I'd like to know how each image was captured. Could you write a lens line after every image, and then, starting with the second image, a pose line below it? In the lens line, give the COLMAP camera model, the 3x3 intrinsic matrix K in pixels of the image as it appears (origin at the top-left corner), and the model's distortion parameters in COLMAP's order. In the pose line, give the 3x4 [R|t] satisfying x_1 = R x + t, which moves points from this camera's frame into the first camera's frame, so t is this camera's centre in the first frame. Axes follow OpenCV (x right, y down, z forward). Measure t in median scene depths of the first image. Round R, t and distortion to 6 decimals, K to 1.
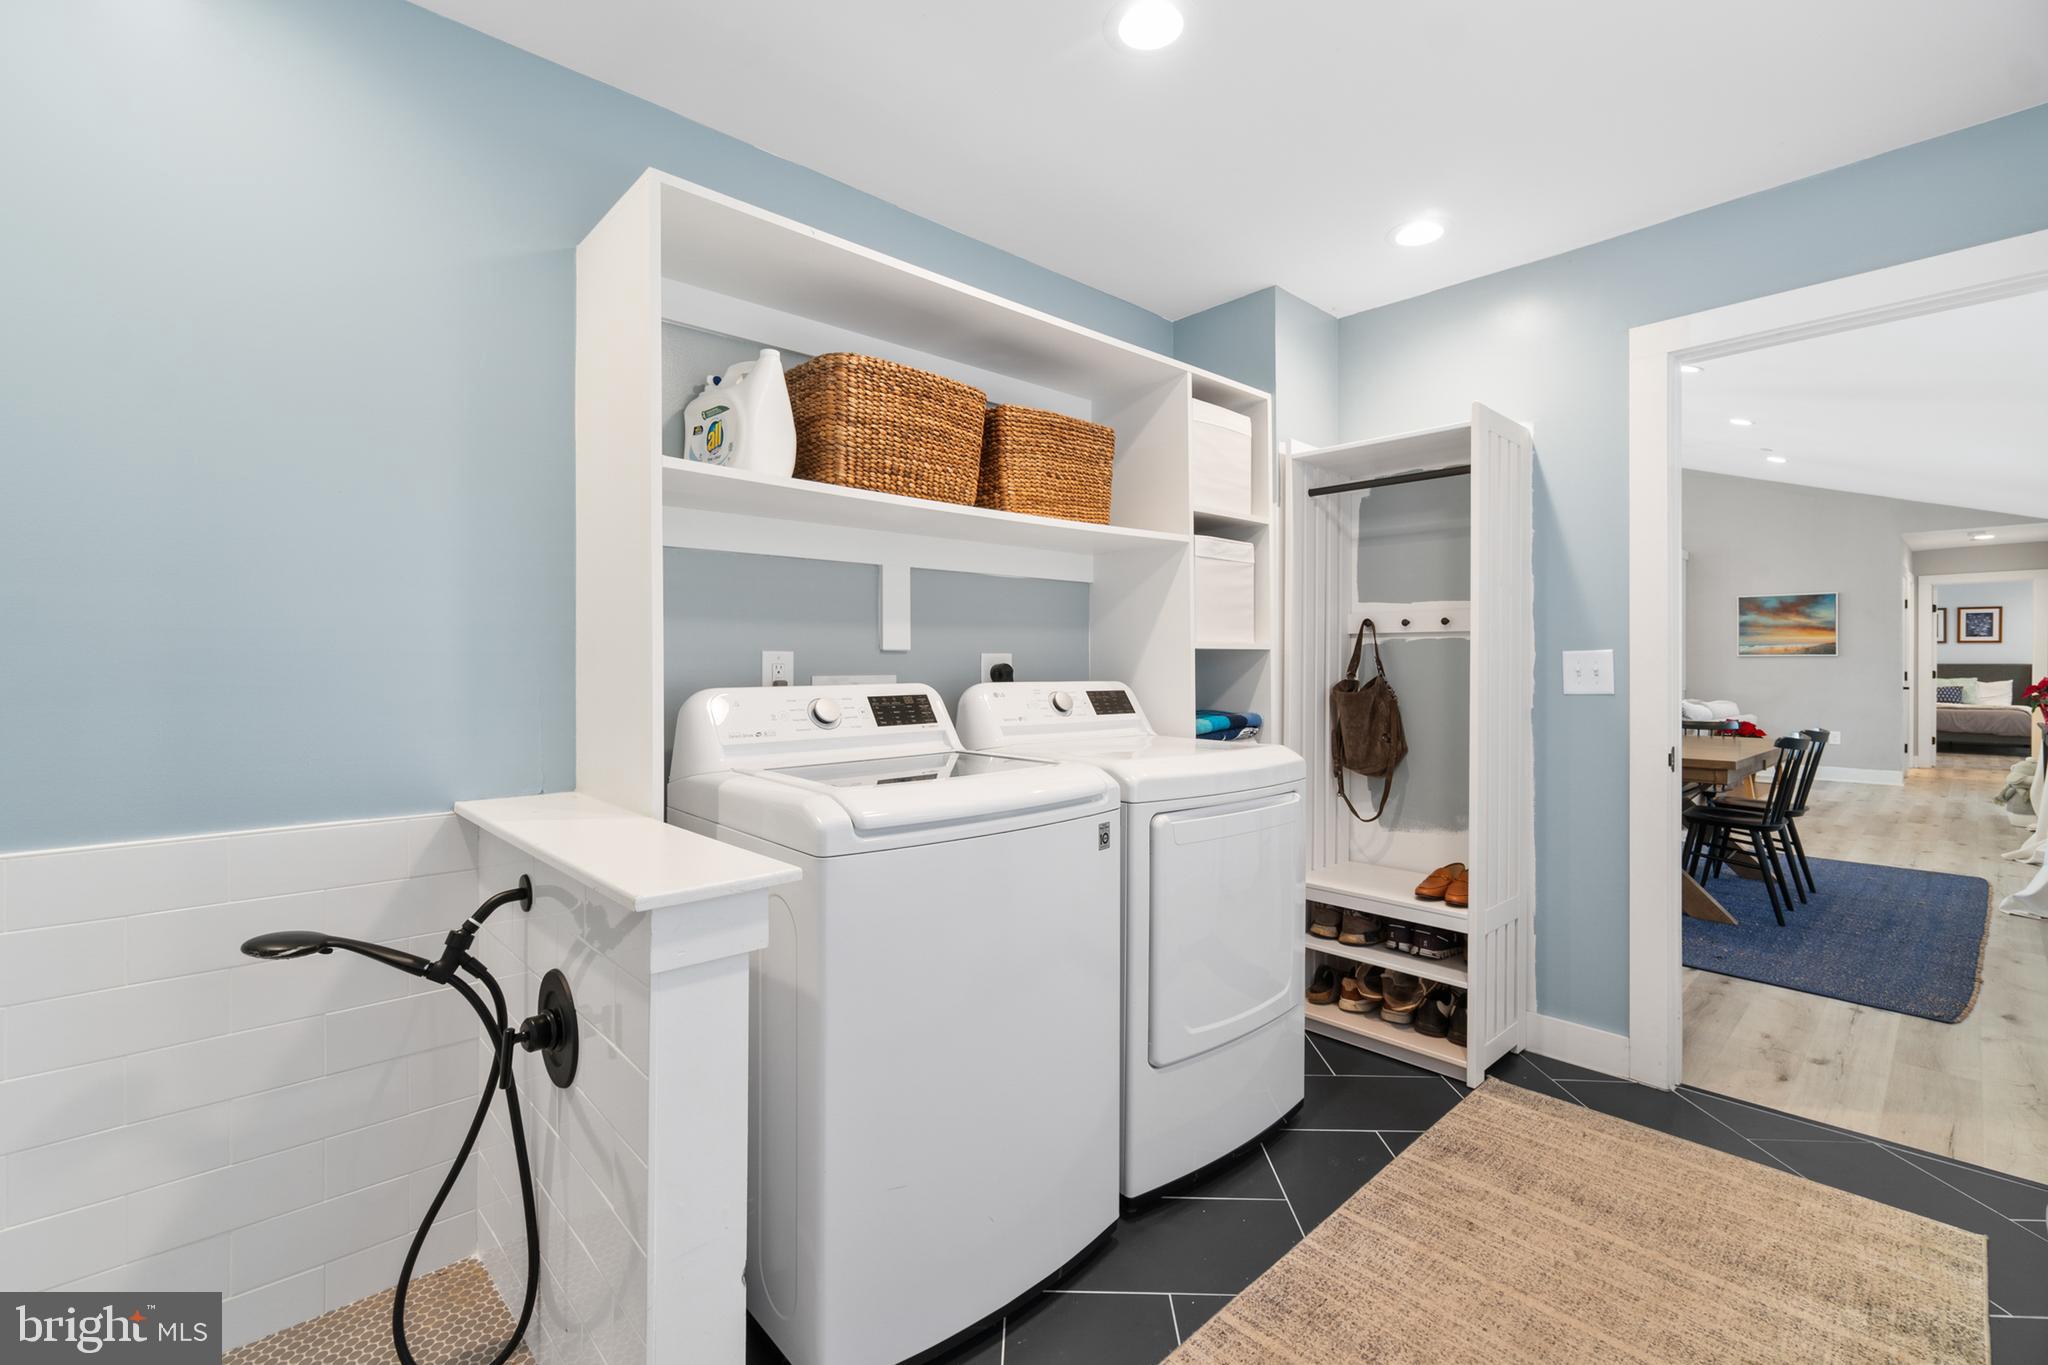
lens RADIAL K [[889.9, 0, 1016.6], [0, 889.9, 673.0], [0, 0, 1]] dist [0.001685, 0.000173]
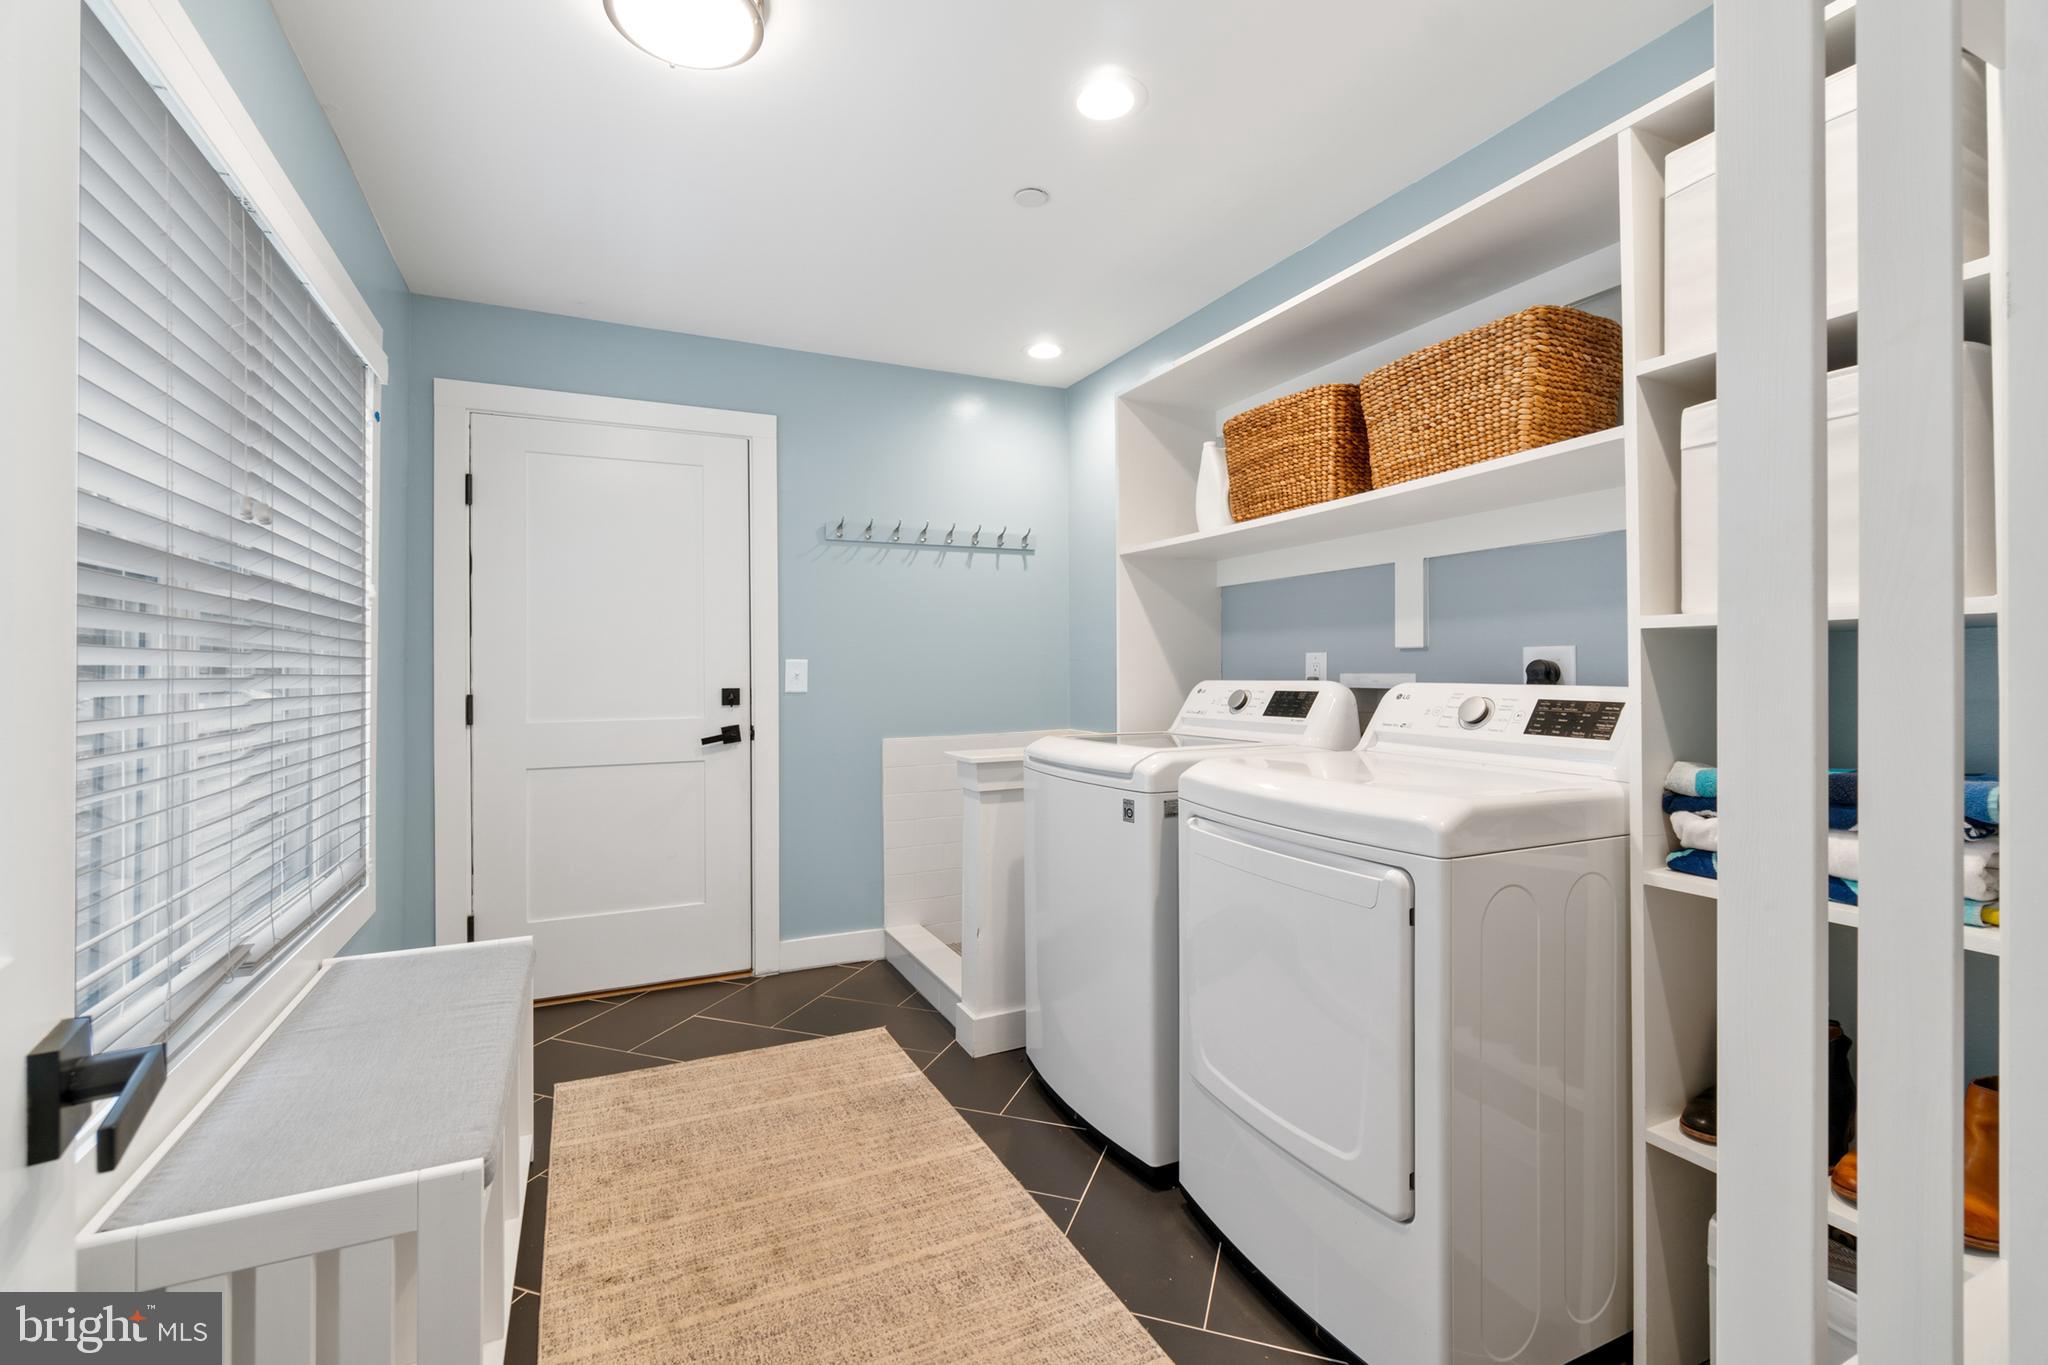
lens RADIAL K [[889.9, 0, 1017.0], [0, 889.9, 672.0], [0, 0, 1]] dist [0.001685, 0.000173]
pose [[-0.294411, 0.003932, -0.955671, 1.034279], [-0.004087, 0.999977, 0.005373, -0.002759], [0.955670, 0.005487, -0.294388, 0.993832]]
